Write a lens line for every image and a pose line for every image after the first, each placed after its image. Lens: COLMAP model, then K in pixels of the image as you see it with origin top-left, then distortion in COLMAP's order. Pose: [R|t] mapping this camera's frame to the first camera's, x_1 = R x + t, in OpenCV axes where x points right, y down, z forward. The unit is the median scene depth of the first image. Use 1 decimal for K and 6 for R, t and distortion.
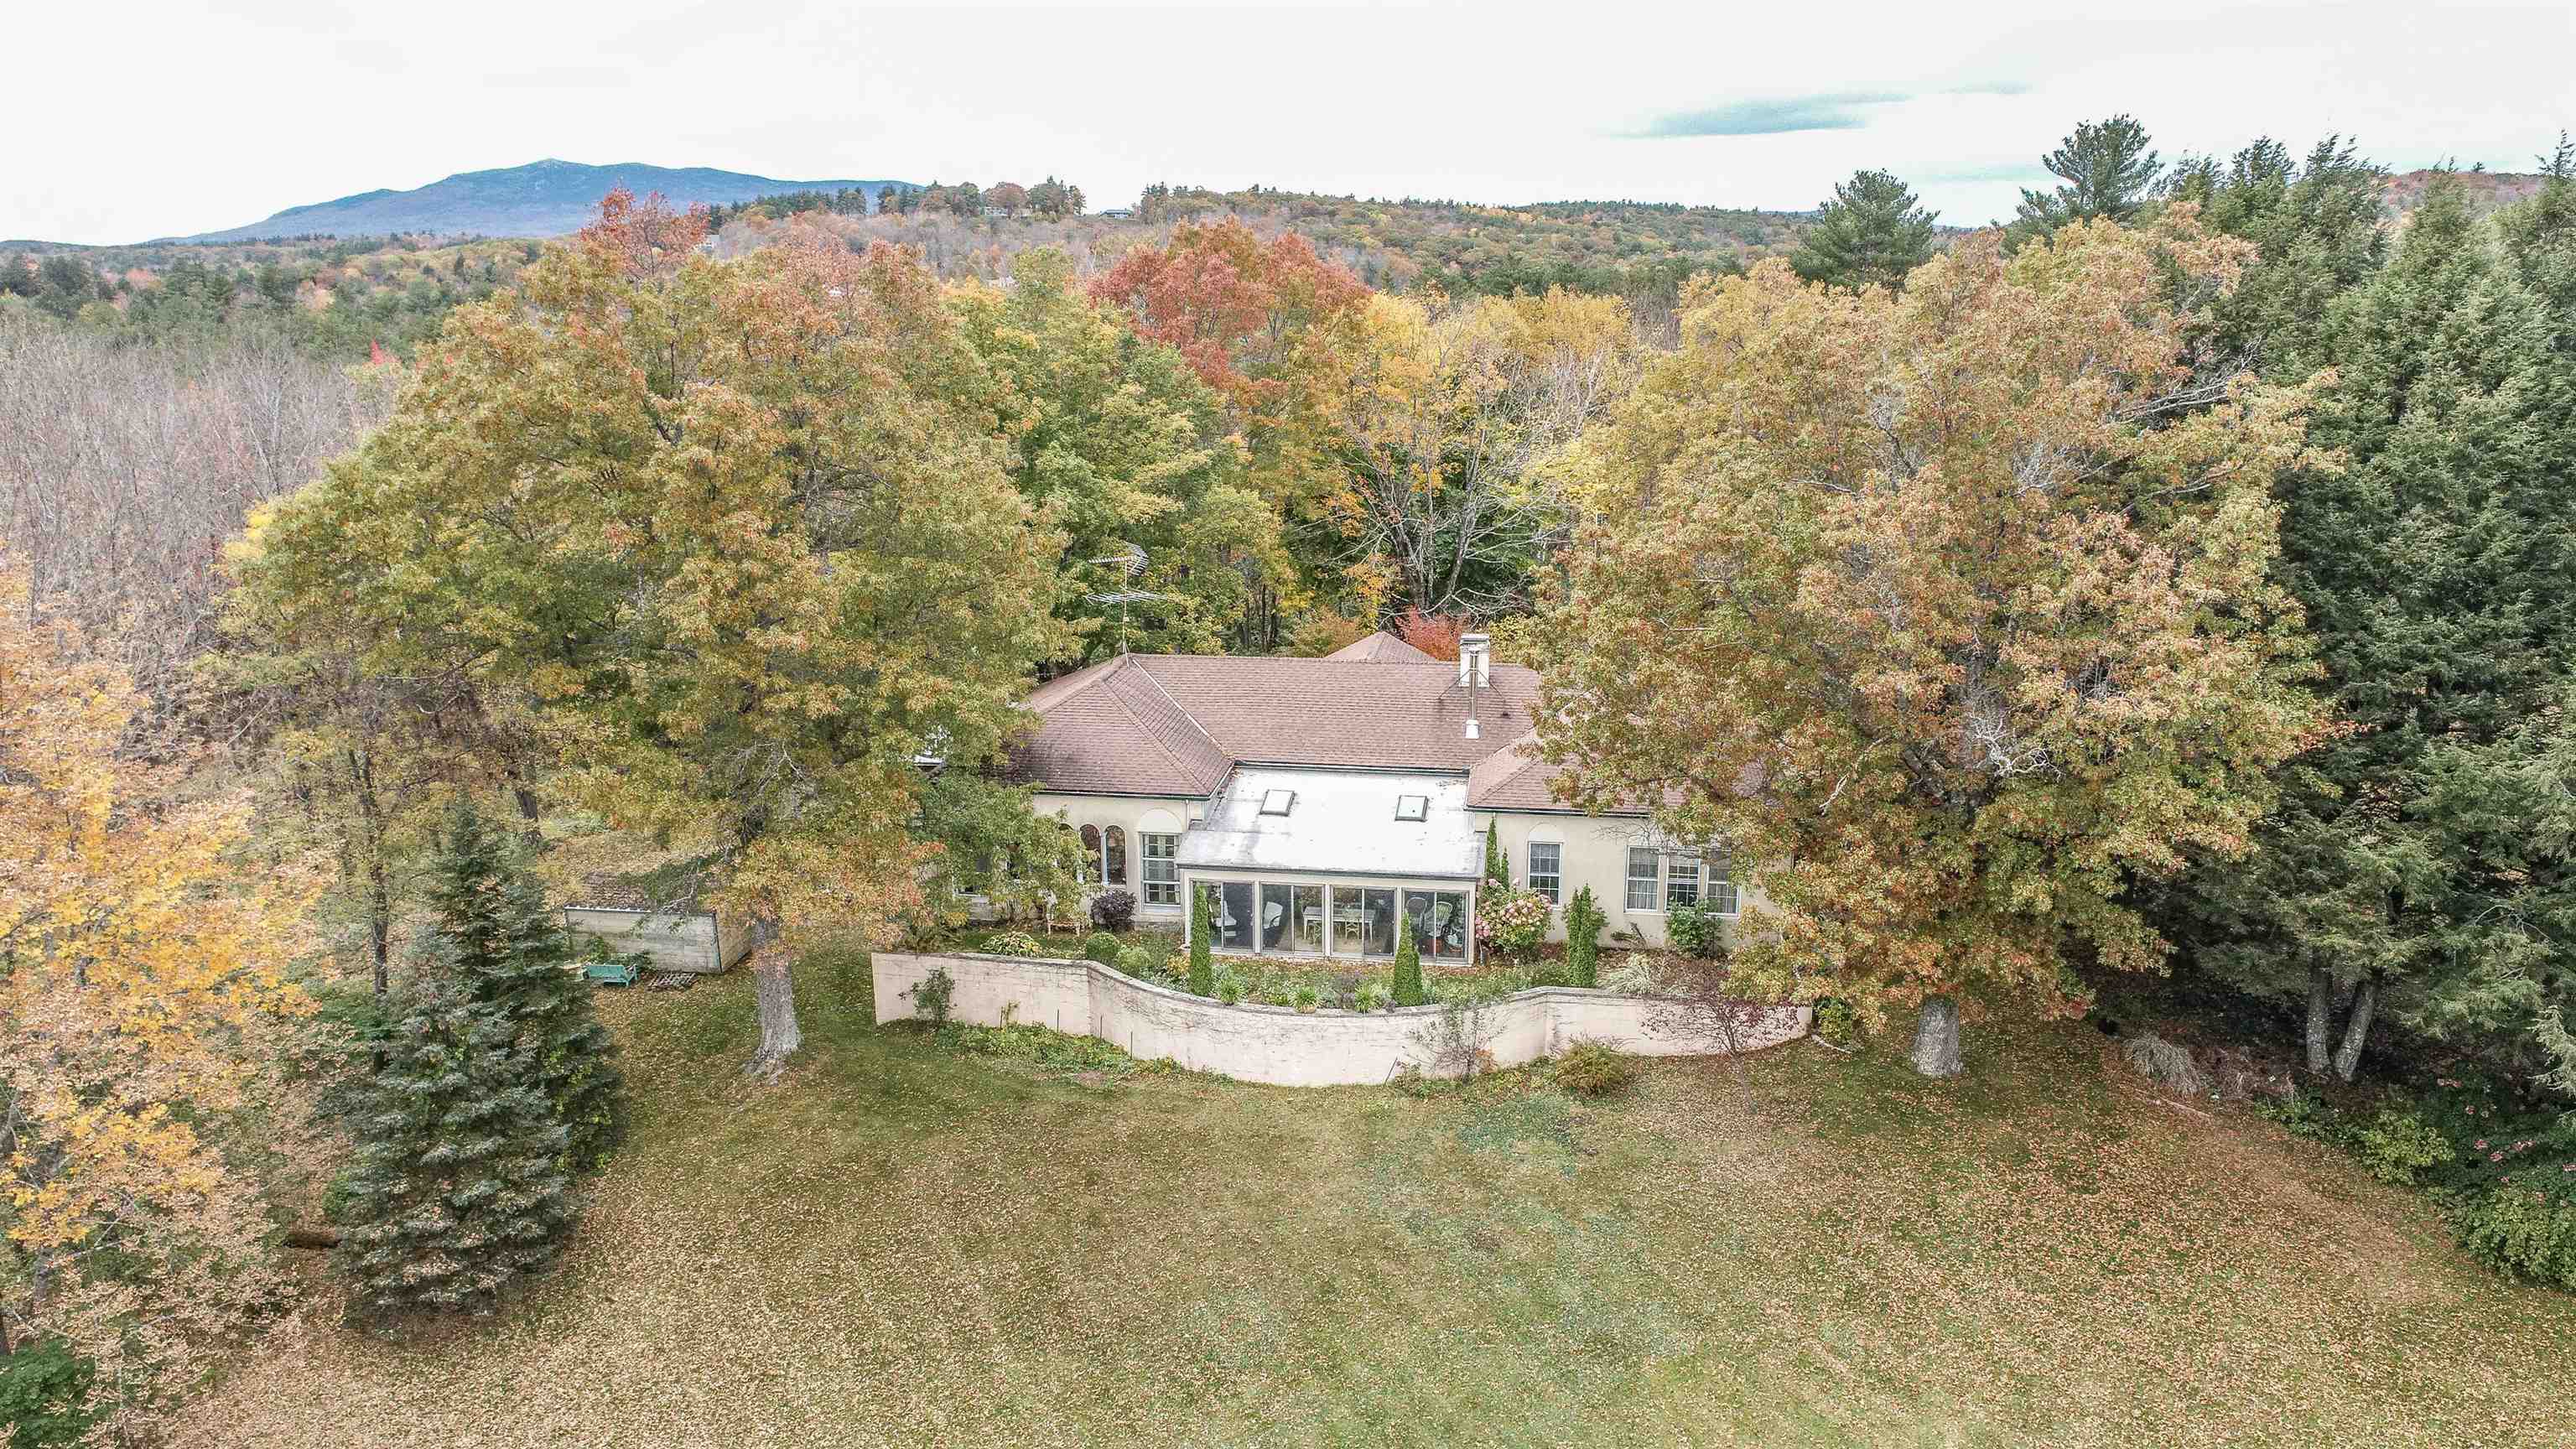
lens RADIAL K [[1734.0, 0, 1288.0], [0, 1734.0, 724.5], [0, 0, 1]] dist [-0.017960, 0.005723]
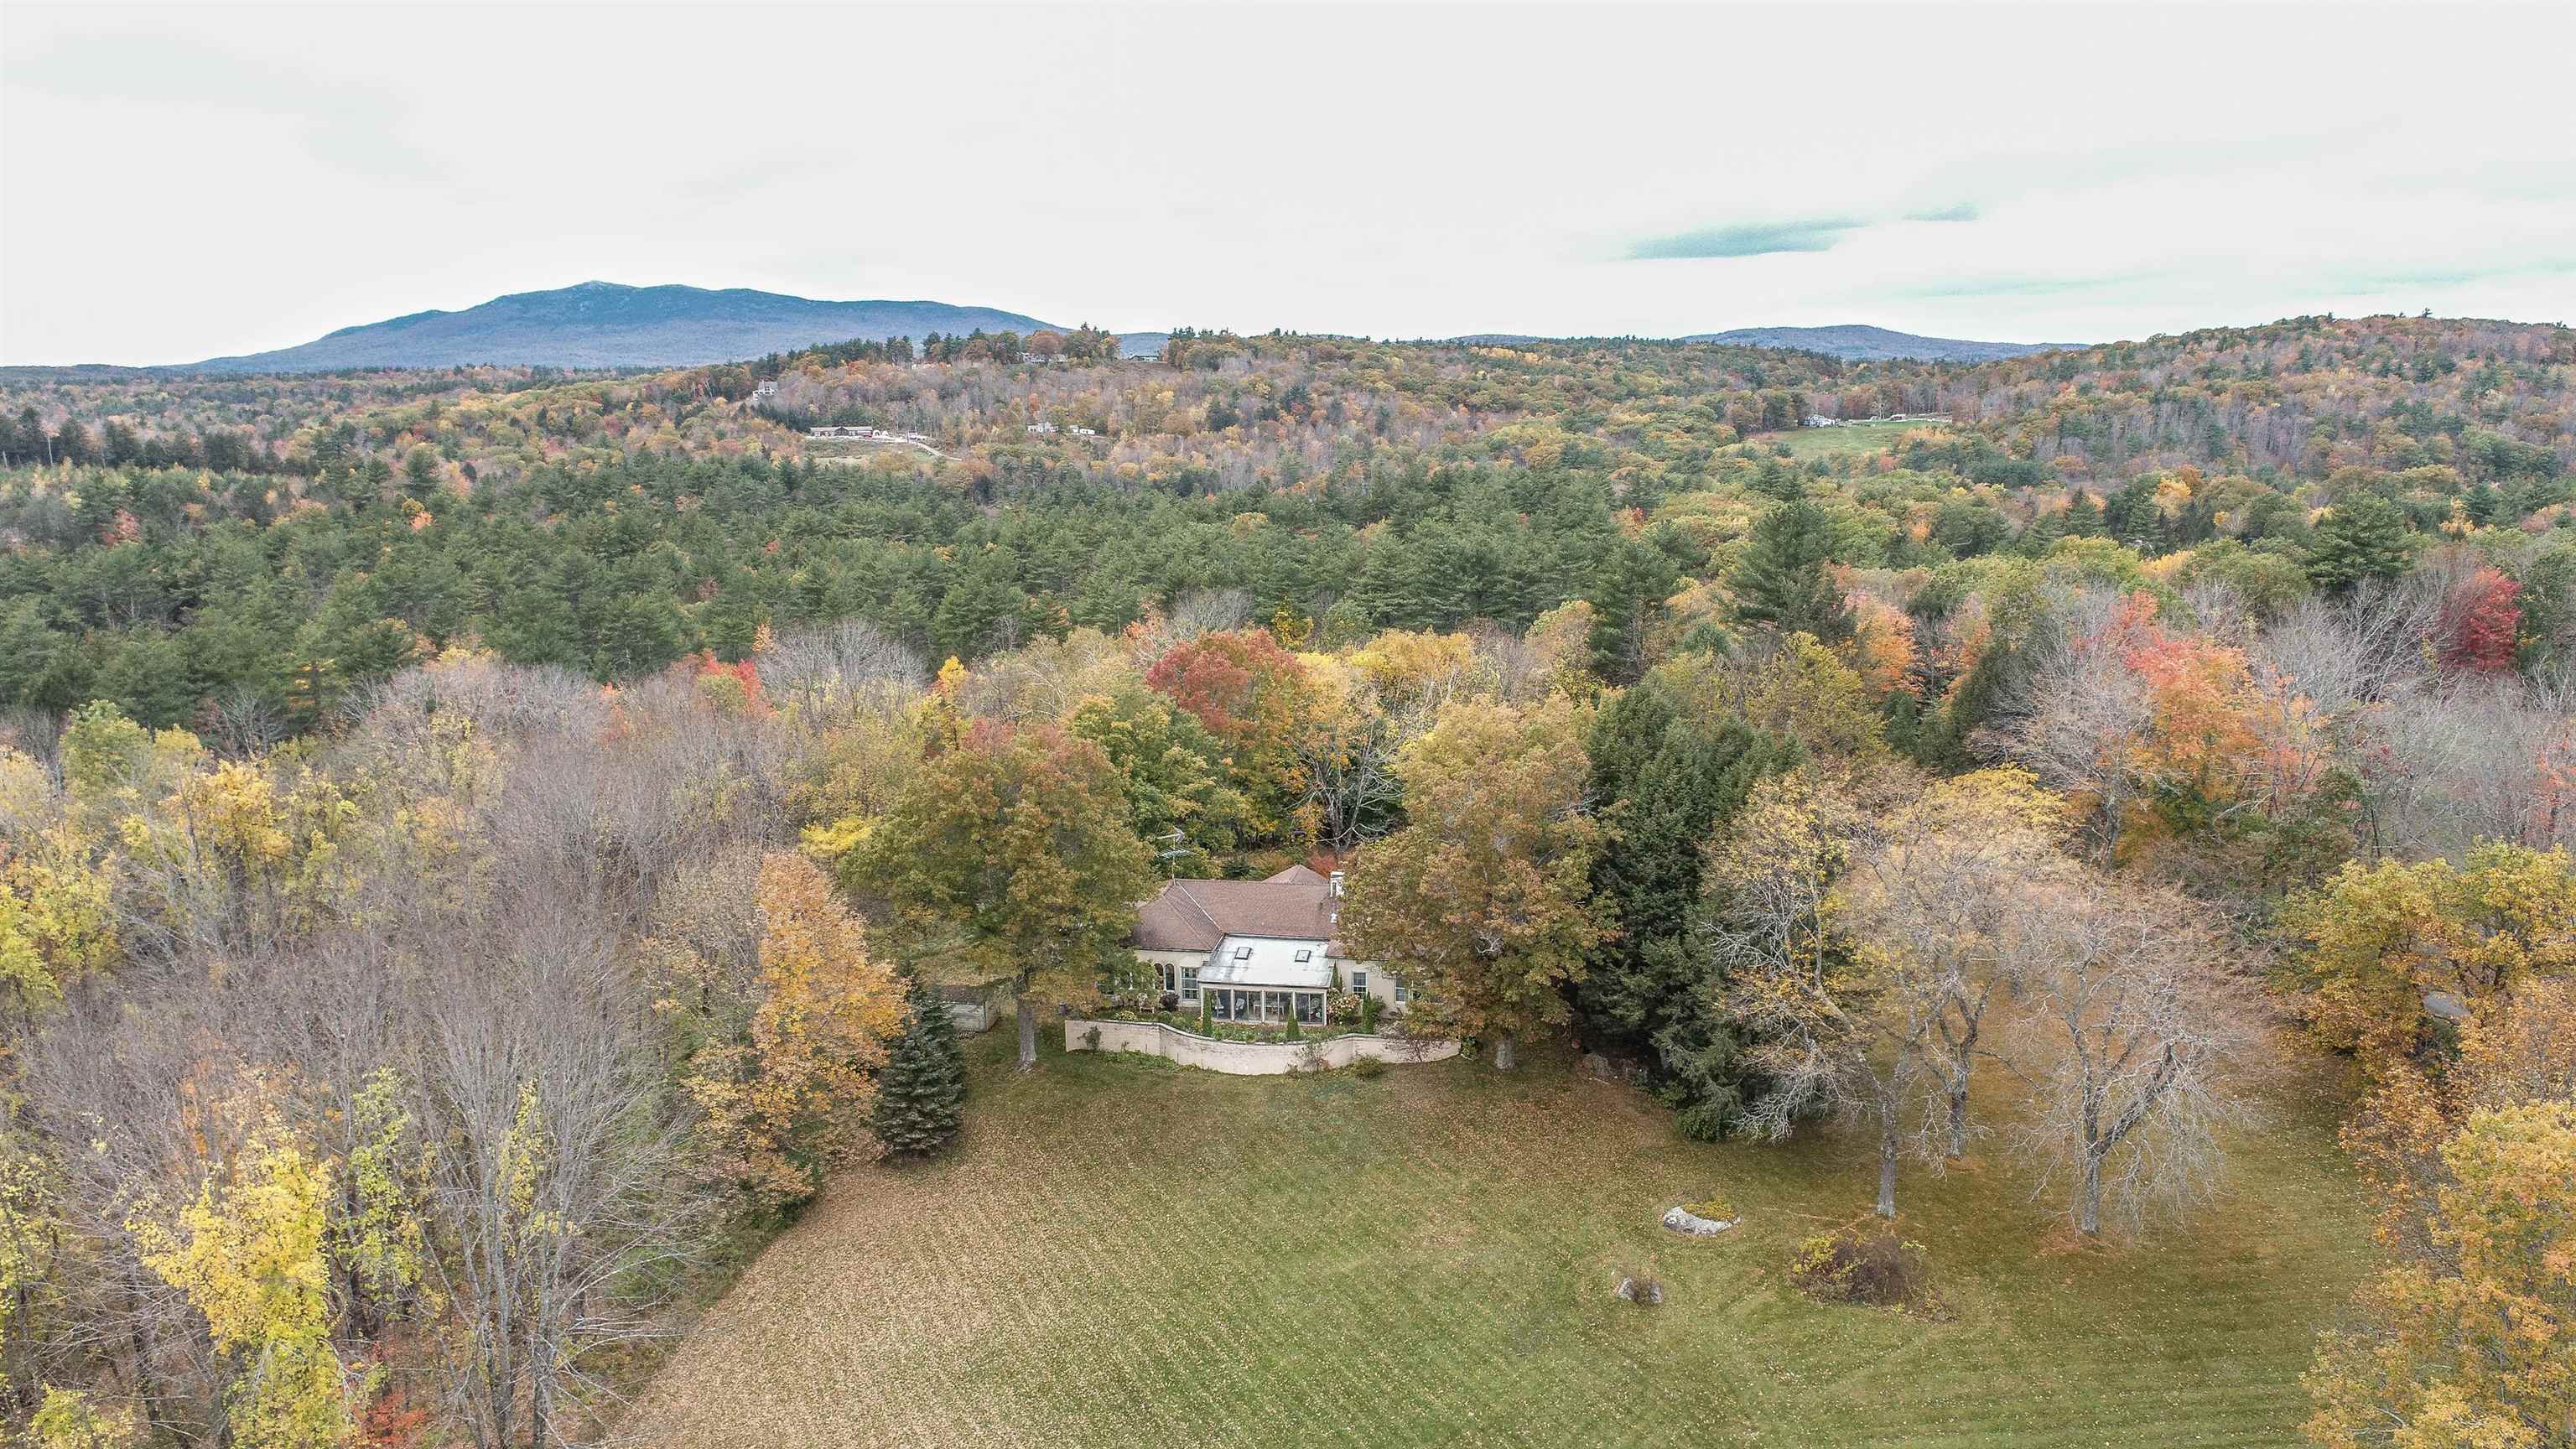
lens RADIAL K [[1734.0, 0, 1288.0], [0, 1734.0, 724.5], [0, 0, 1]] dist [-0.017960, 0.005723]
pose [[0.999898, -0.000708, -0.014276, 0.098339], [-0.000165, 0.998134, -0.061055, -0.131744], [0.014292, 0.061051, 0.998032, -1.451144]]
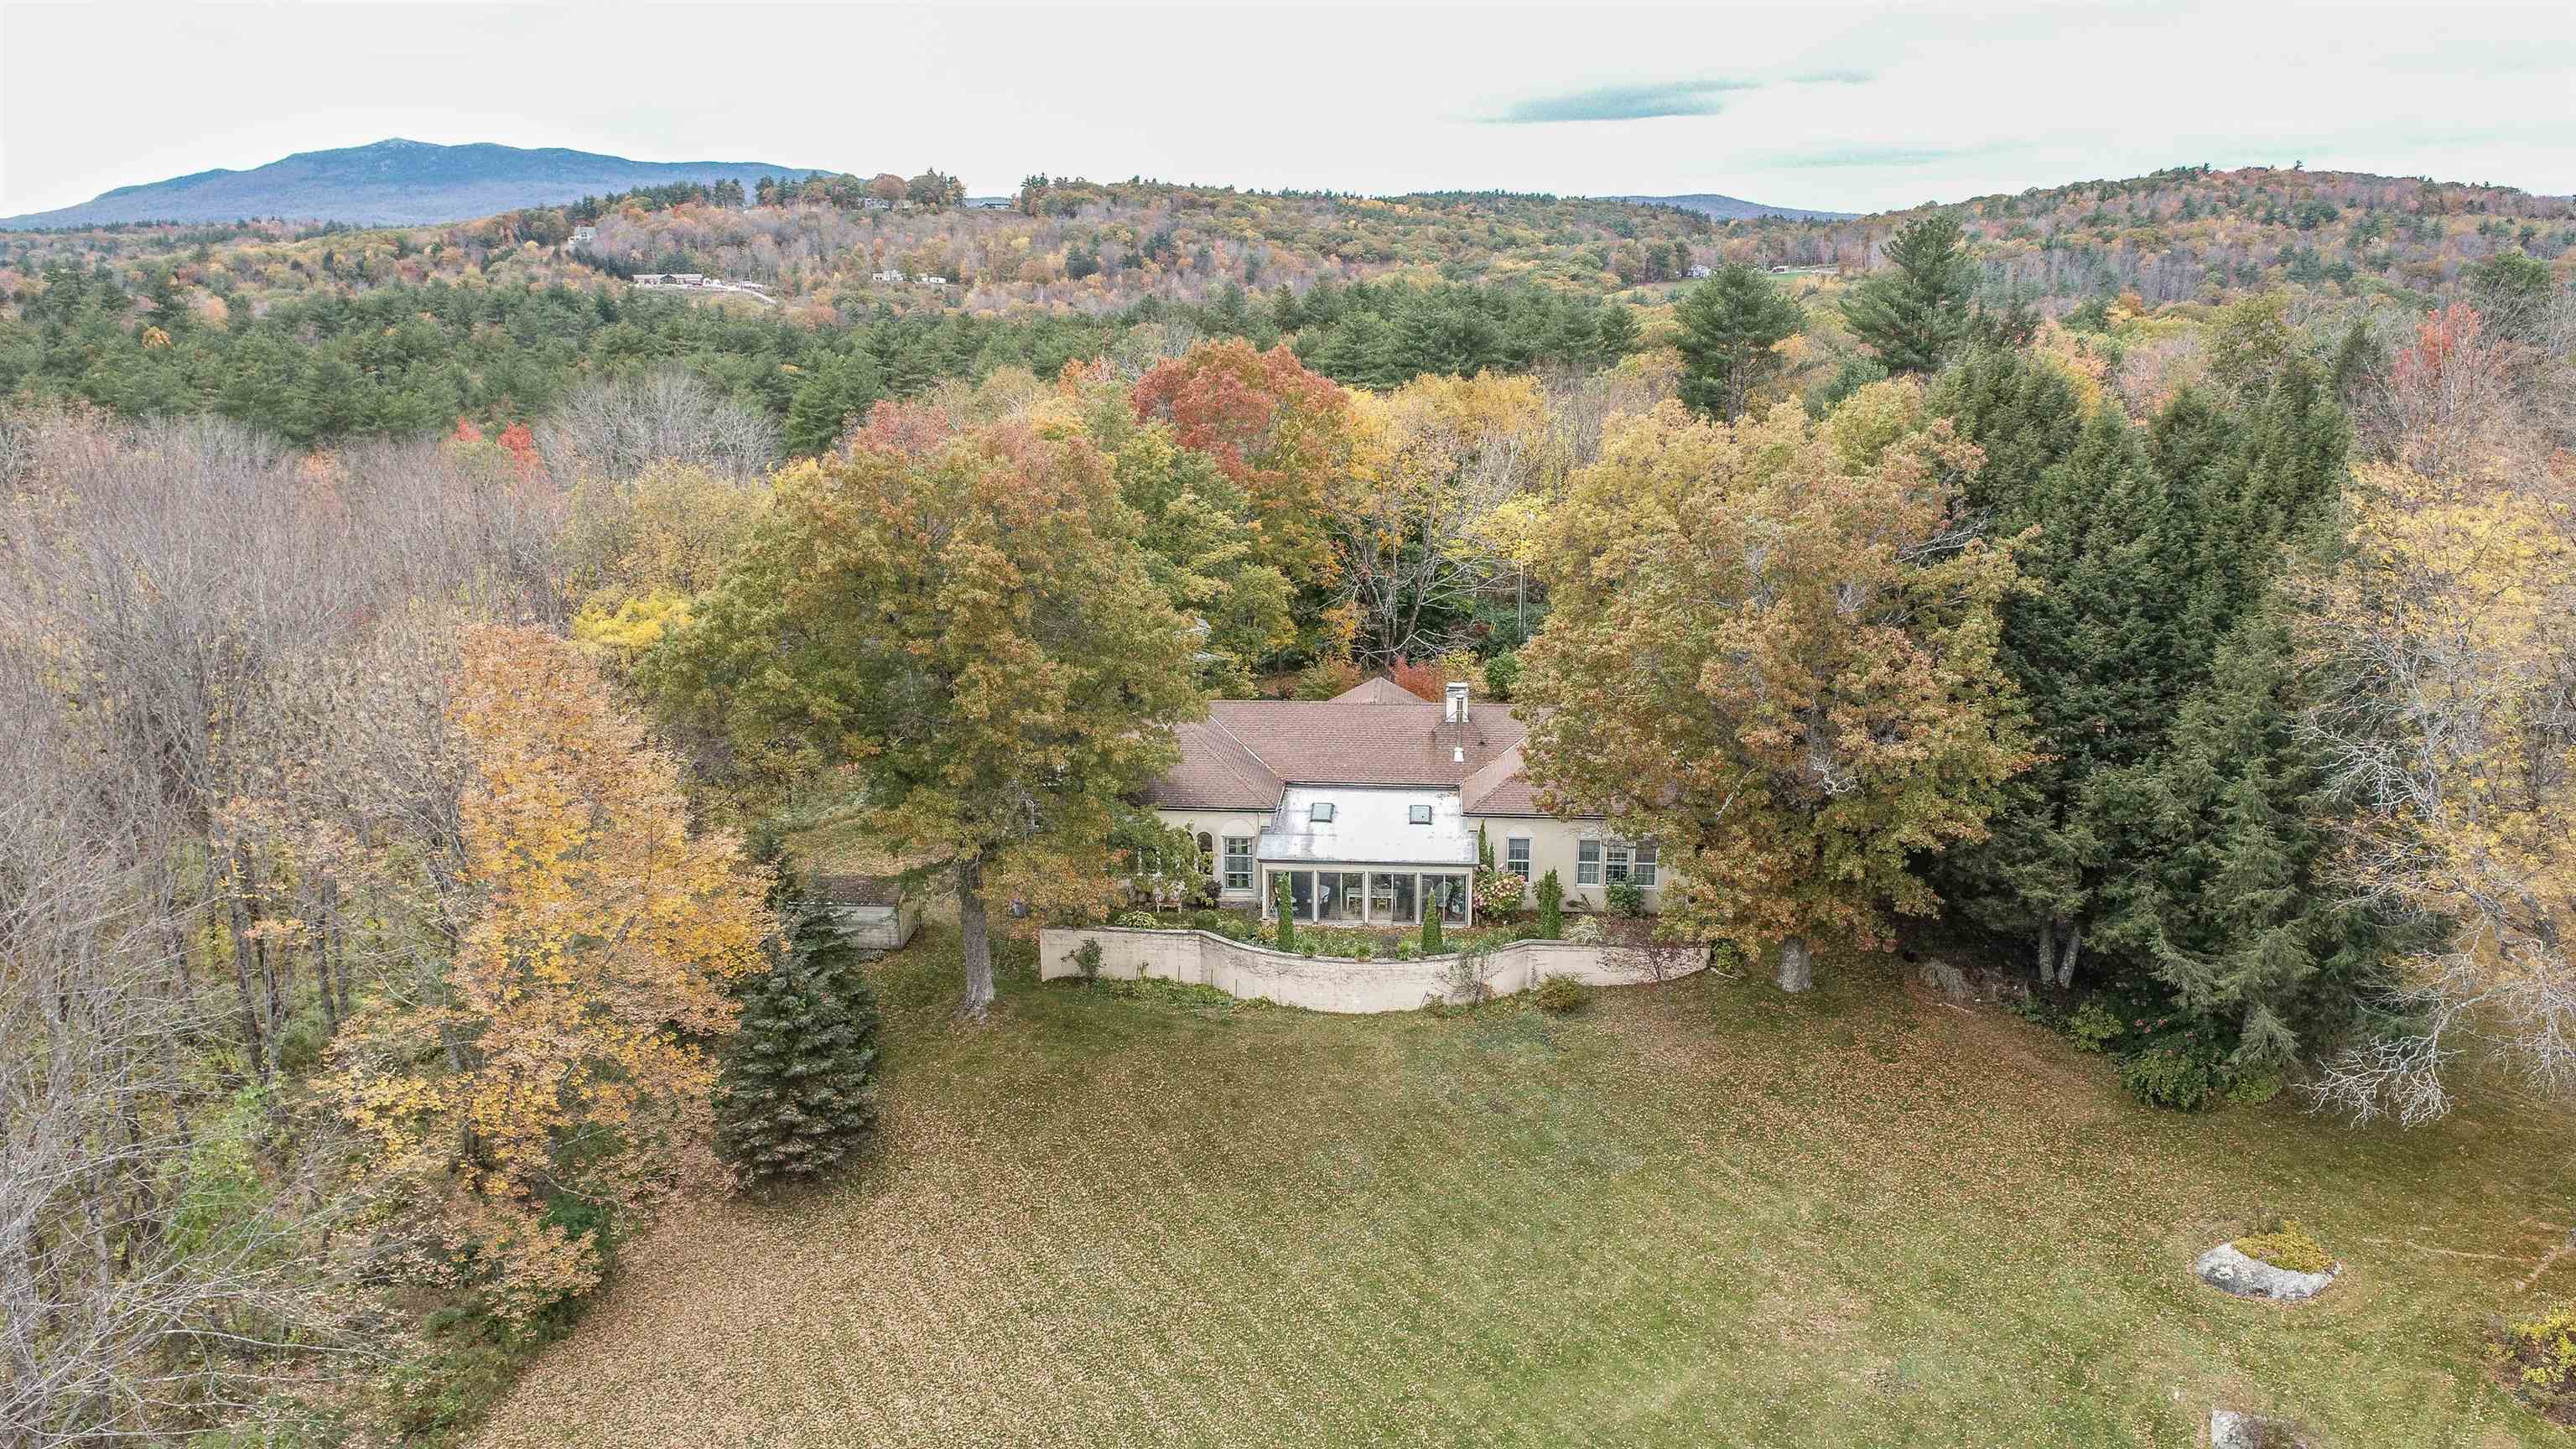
lens RADIAL K [[1734.0, 0, 1288.0], [0, 1734.0, 724.5], [0, 0, 1]] dist [-0.017960, 0.005723]
pose [[0.997502, -0.017805, 0.068356, -0.147479], [0.017146, 0.999801, 0.010210, -0.045647], [-0.068524, -0.009013, 0.997609, -0.426101]]
